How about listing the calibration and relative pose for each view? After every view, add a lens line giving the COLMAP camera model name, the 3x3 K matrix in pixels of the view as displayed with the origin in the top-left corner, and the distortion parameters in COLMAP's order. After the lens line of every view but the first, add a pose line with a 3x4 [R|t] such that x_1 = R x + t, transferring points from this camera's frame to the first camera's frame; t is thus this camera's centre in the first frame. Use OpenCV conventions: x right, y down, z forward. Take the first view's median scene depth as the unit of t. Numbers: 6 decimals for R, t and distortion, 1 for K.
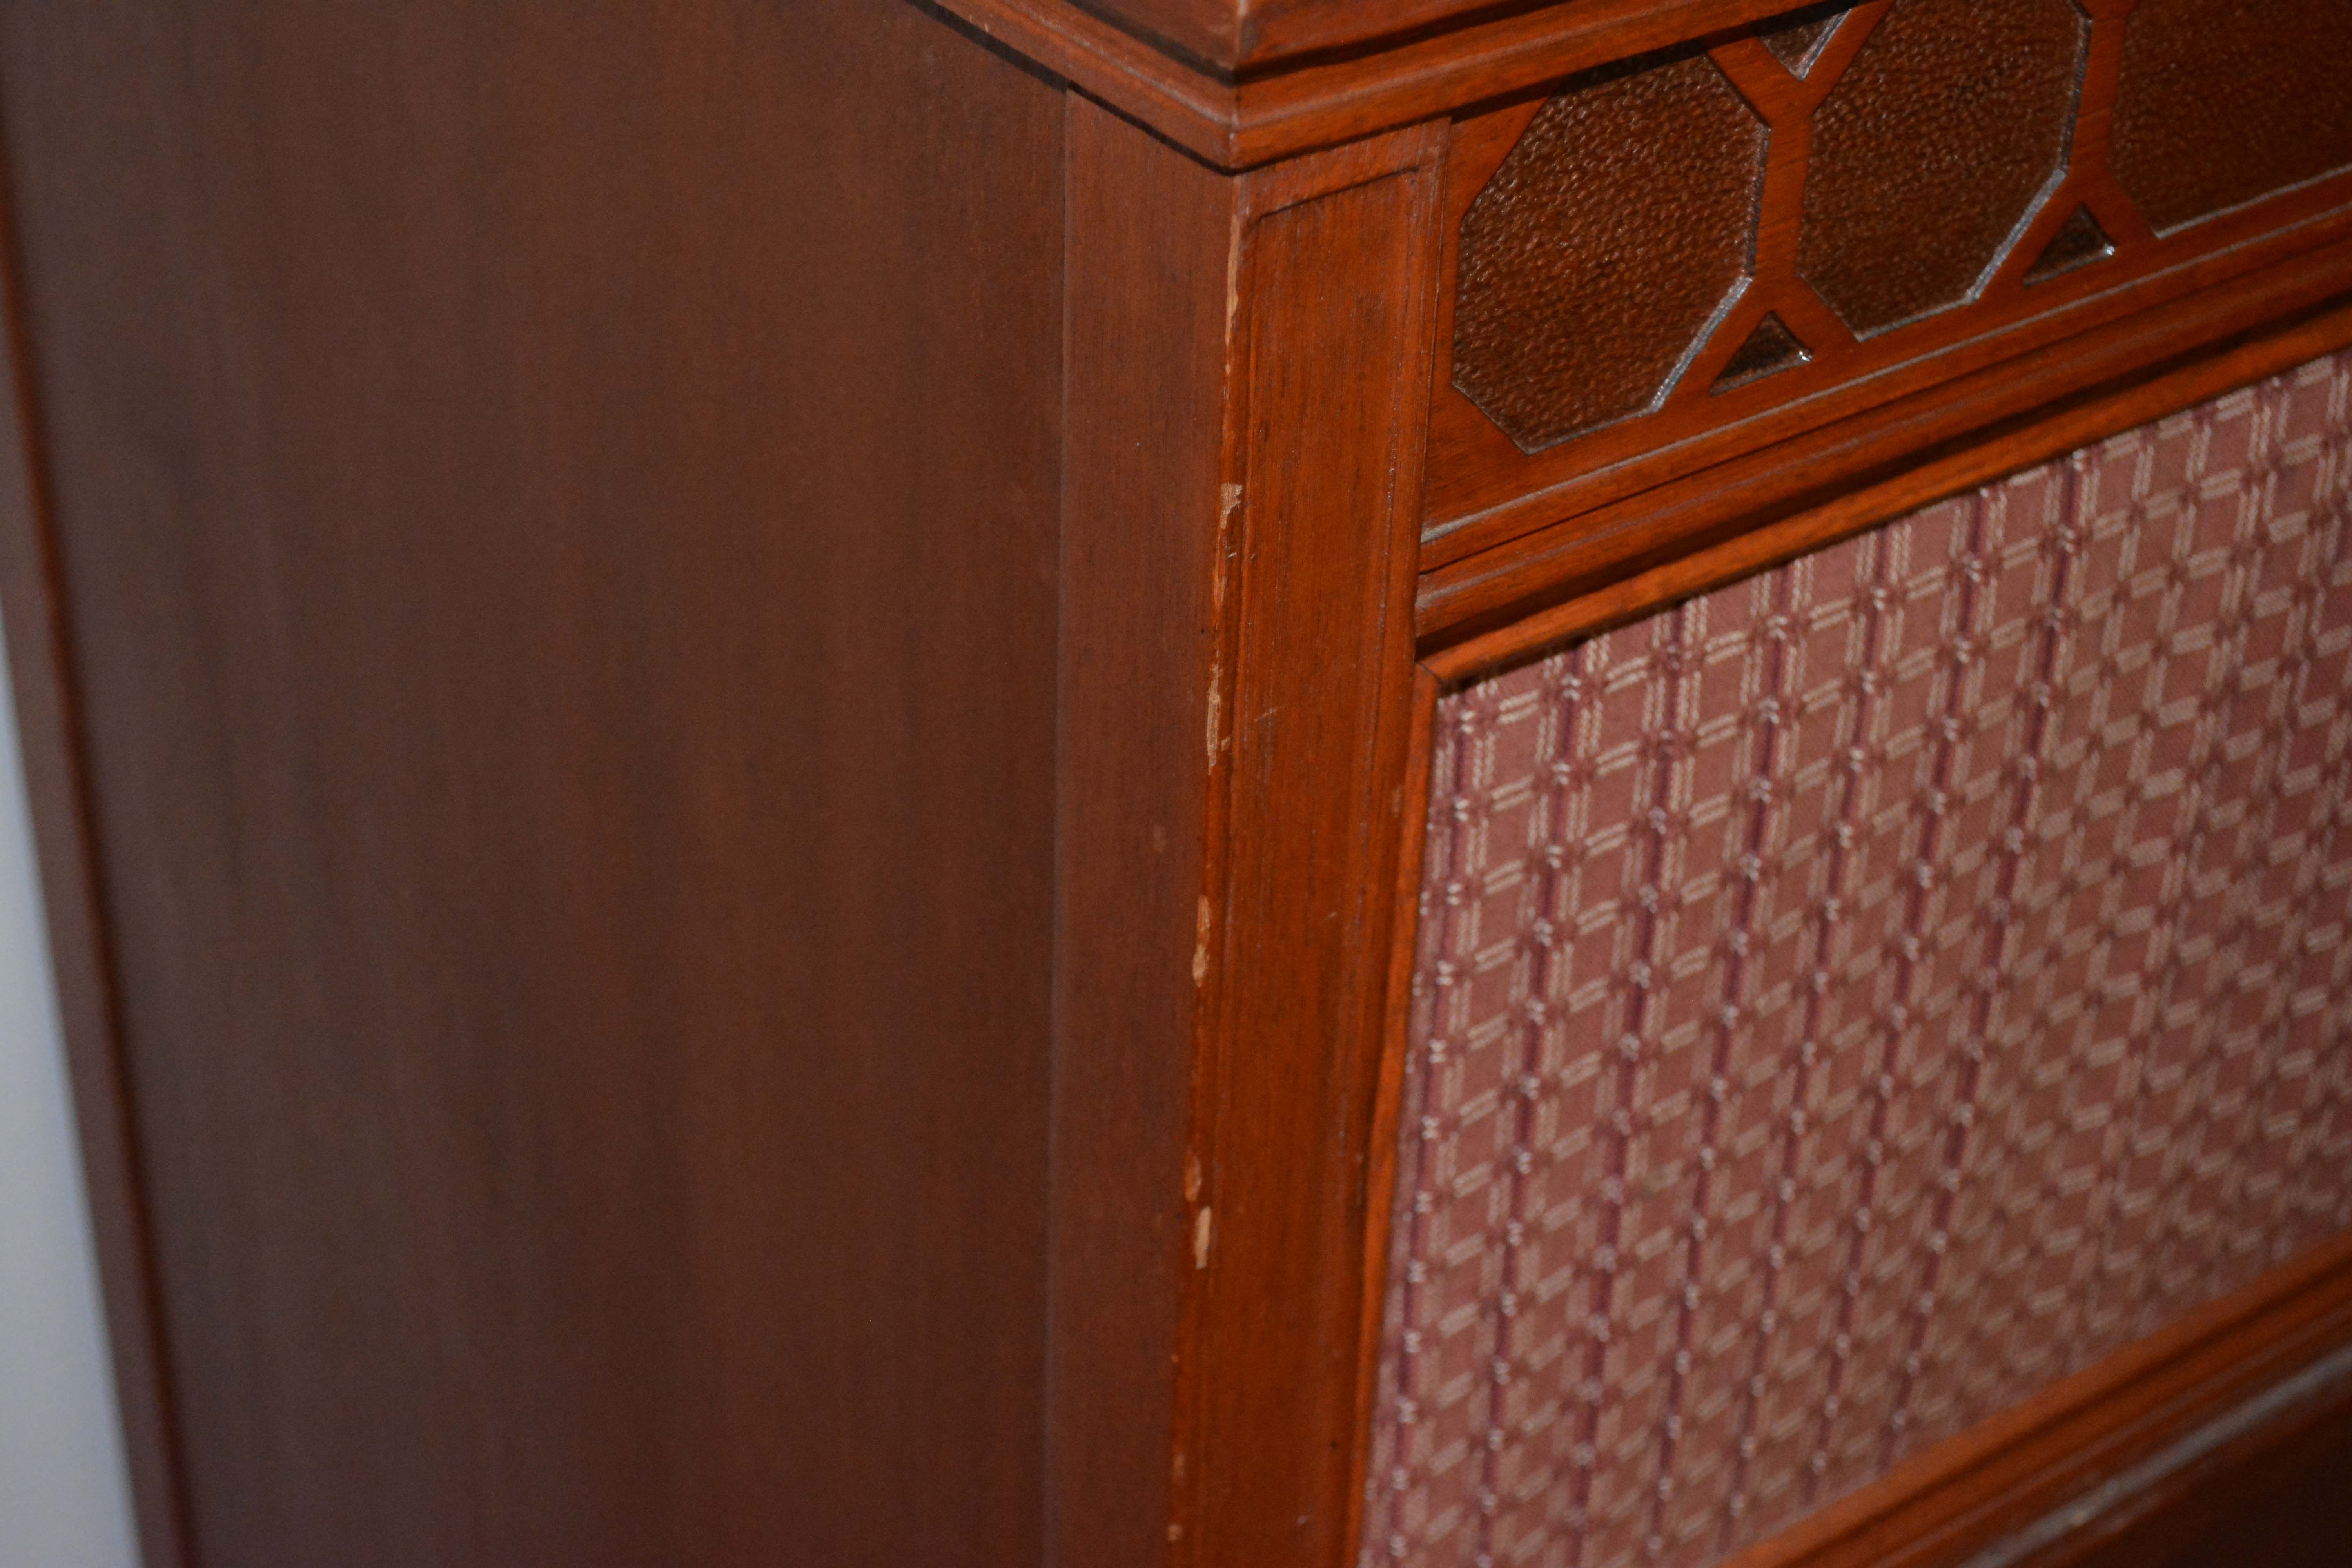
lens RADIAL K [[4094.3, 0, 1114.8], [0, 4094.3, 771.8], [0, 0, 1]] dist [0.005160, 0.000000]
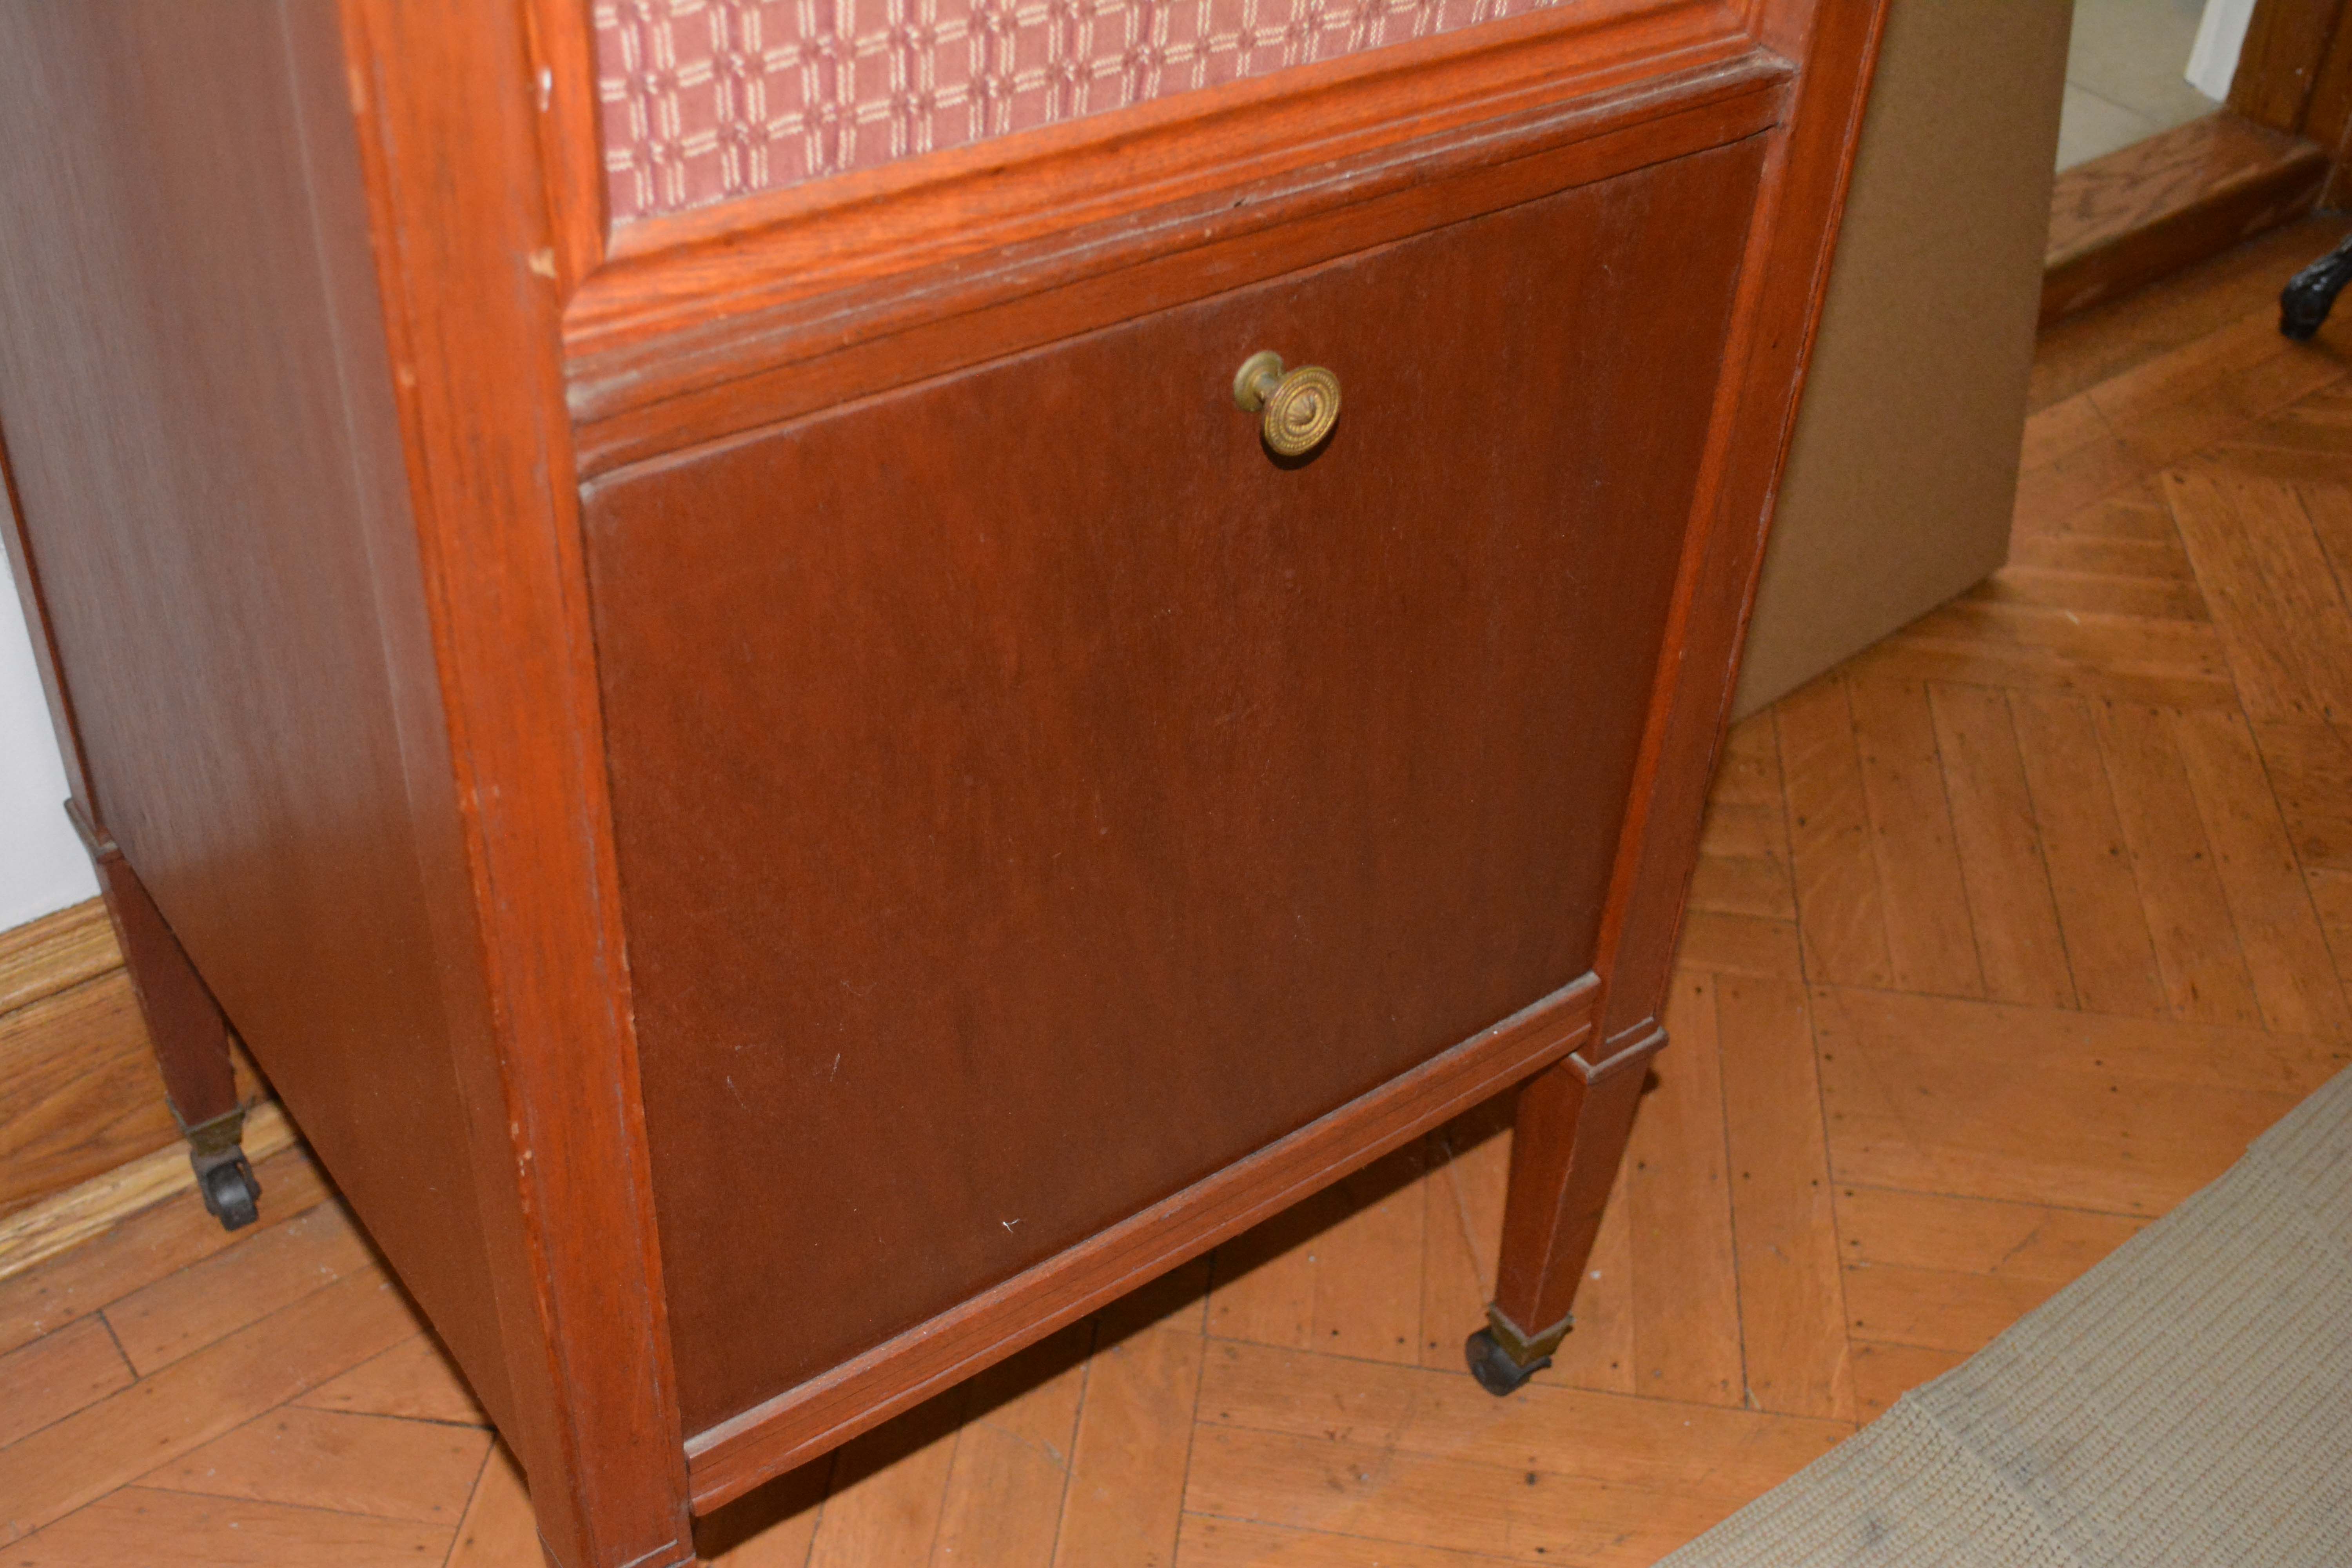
lens RADIAL K [[2546.8, 0, 1163.9], [0, 2546.8, 826.9], [0, 0, 1]] dist [-0.054684, 0.000000]
pose [[0.999724, 0.014035, 0.018842, 0.231076], [-0.015648, 0.995964, 0.088383, 0.396595], [-0.017525, -0.088654, 0.995908, 0.294588]]
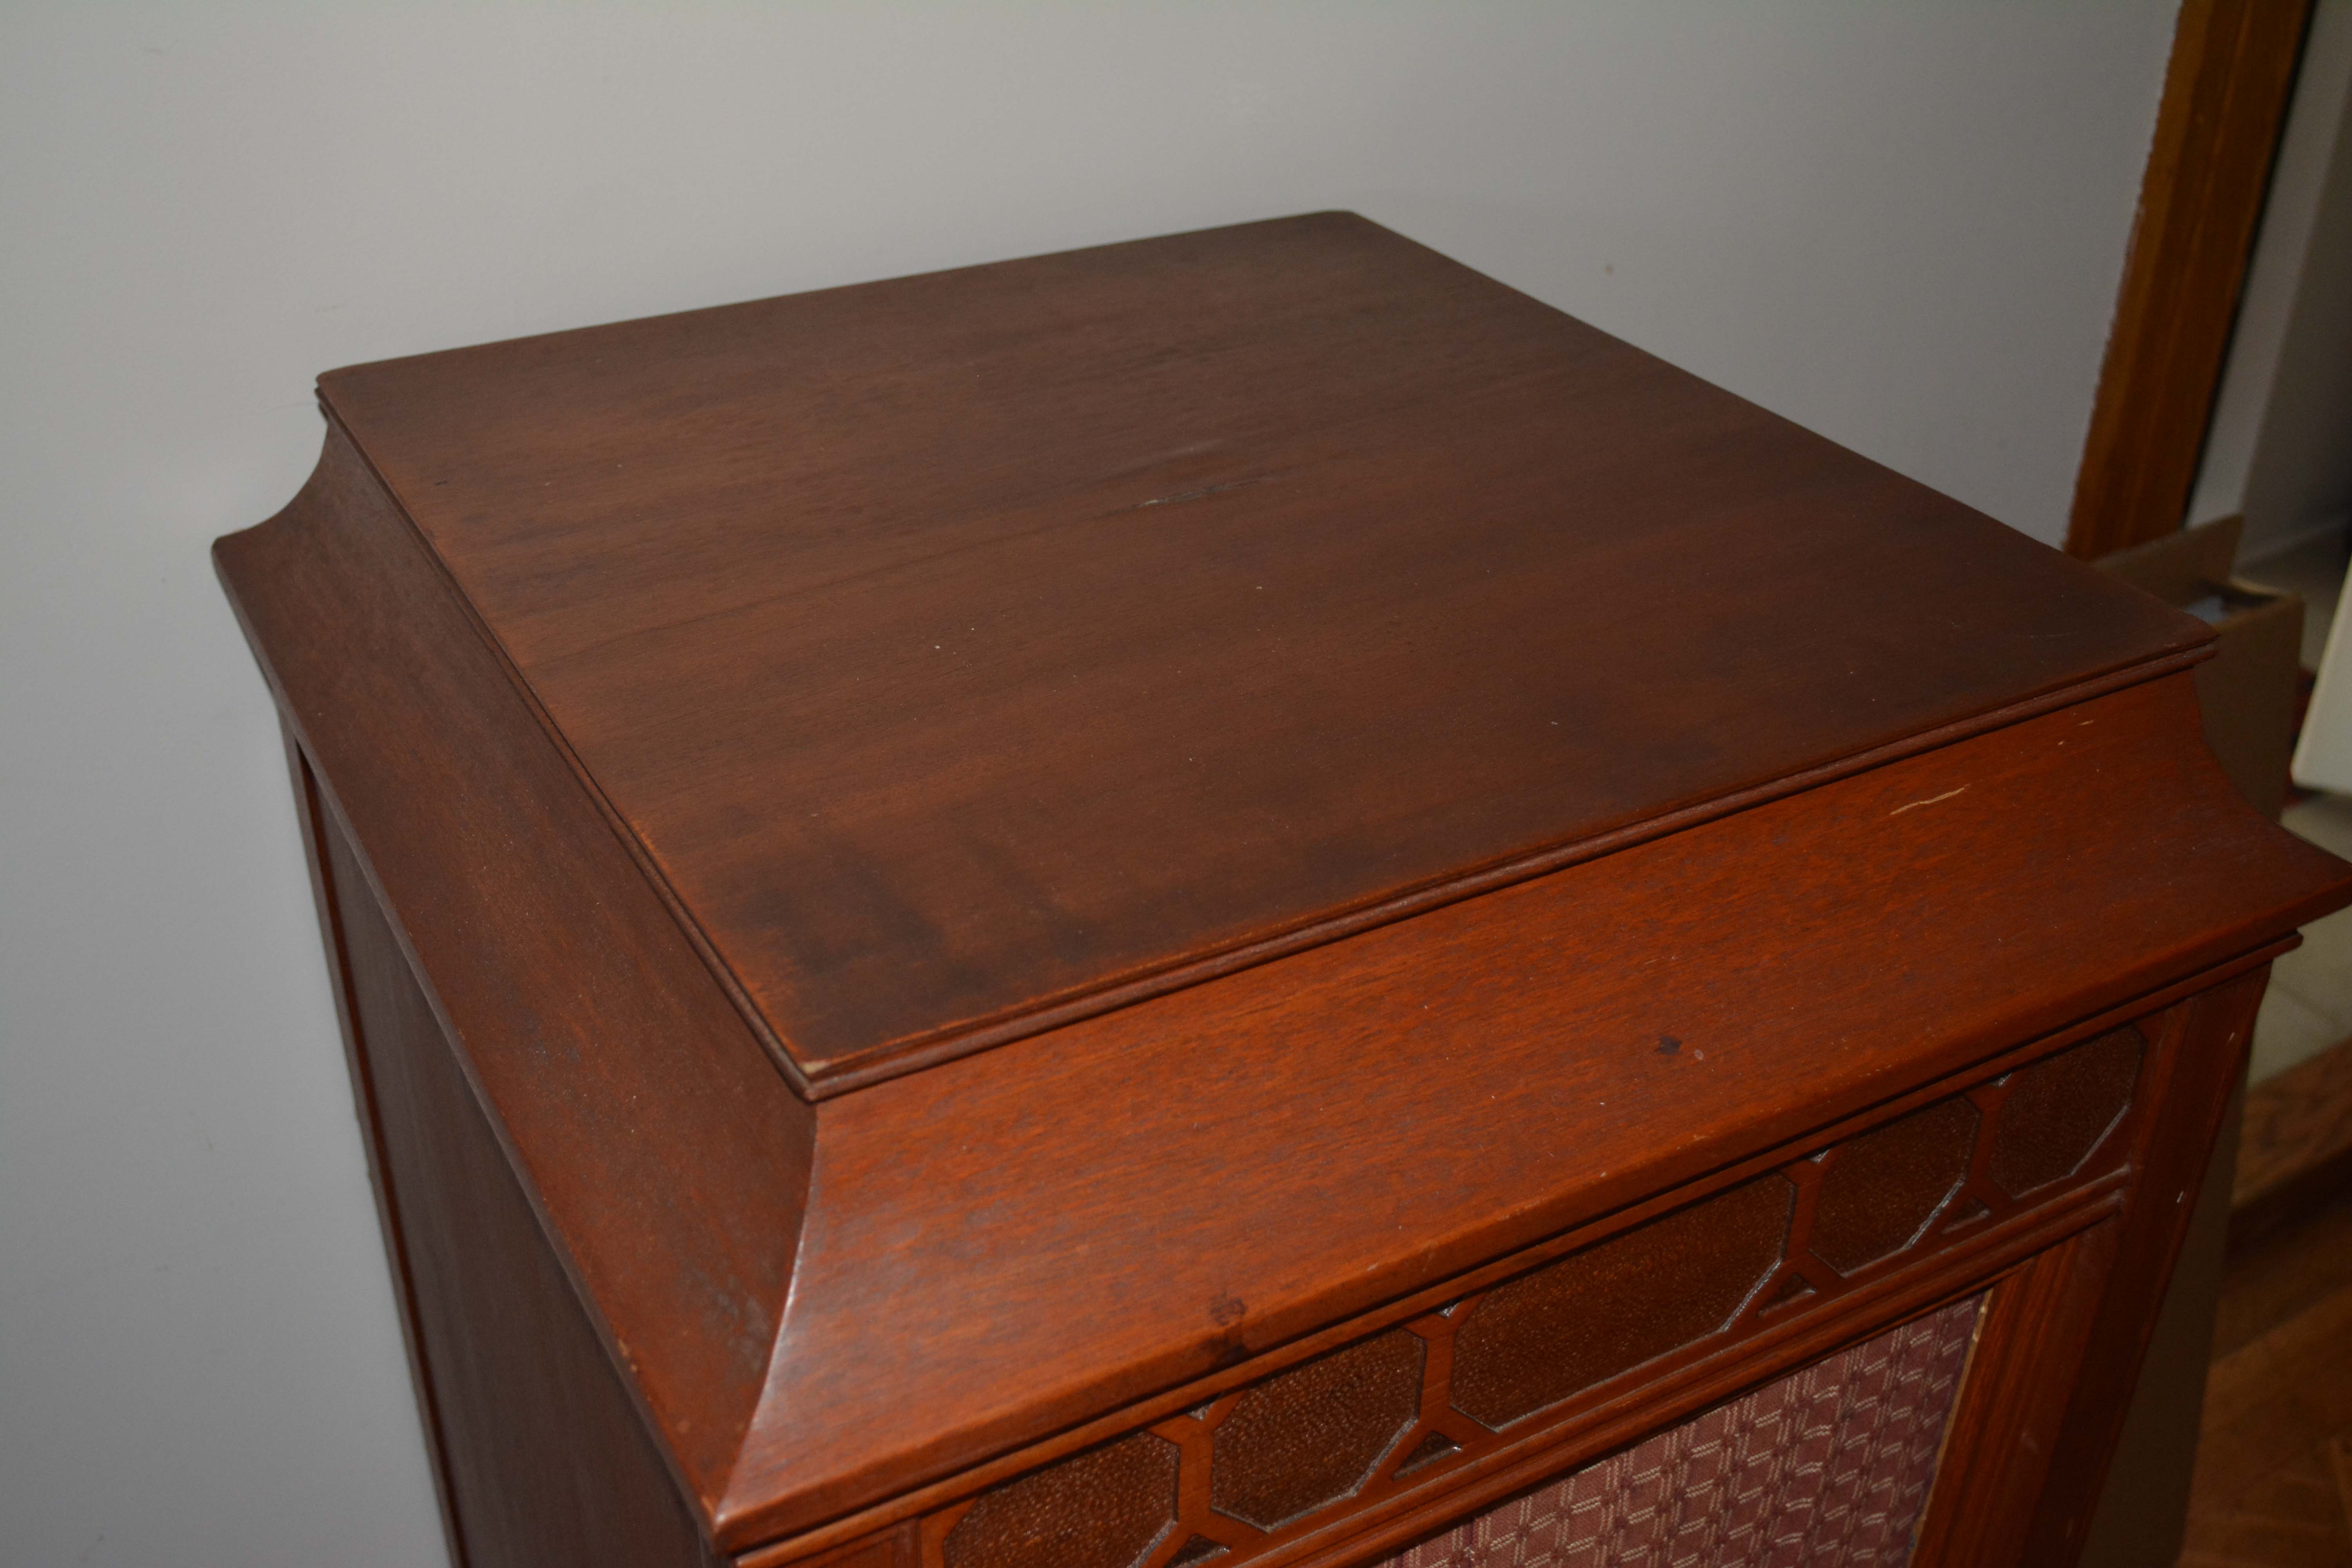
lens RADIAL K [[2353.0, 0, 1166.9], [0, 2353.0, 778.8], [0, 0, 1]] dist [-0.059880, 0.000000]
pose [[0.993211, 0.053725, -0.103178, 0.206459], [-0.058481, 0.997335, -0.043632, -0.328713], [0.100559, 0.049370, 0.993705, 0.089751]]
